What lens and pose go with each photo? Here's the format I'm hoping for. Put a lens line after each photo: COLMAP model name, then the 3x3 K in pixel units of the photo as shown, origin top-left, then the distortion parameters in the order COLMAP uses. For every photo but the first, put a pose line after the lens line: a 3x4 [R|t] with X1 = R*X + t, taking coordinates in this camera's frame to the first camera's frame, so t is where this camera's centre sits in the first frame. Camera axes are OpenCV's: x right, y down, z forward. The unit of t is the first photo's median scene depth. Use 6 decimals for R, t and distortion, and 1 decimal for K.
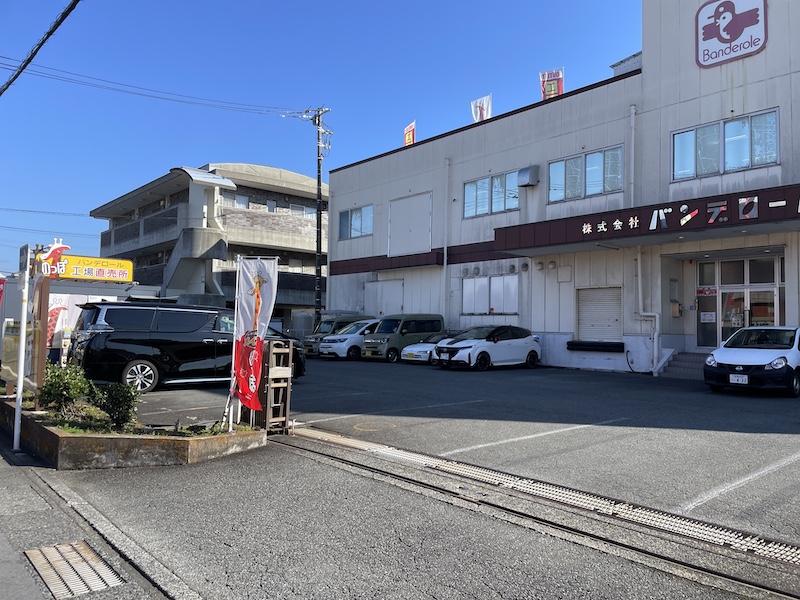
lens RADIAL K [[624.3, 0, 400.0], [0, 624.3, 300.0], [0, 0, 1]] dist [0.097925, -0.146915]
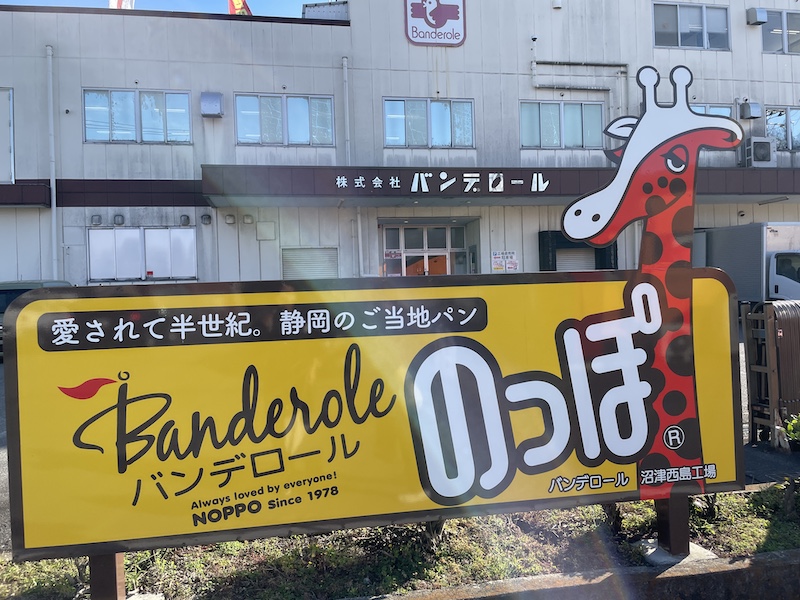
lens RADIAL K [[624.3, 0, 400.0], [0, 624.3, 300.0], [0, 0, 1]] dist [0.097925, -0.146915]
pose [[0.493361, -0.036512, 0.869058, -0.465041], [-0.000565, 0.999105, 0.042296, 0.019638], [-0.869825, -0.021358, 0.492898, 0.480165]]
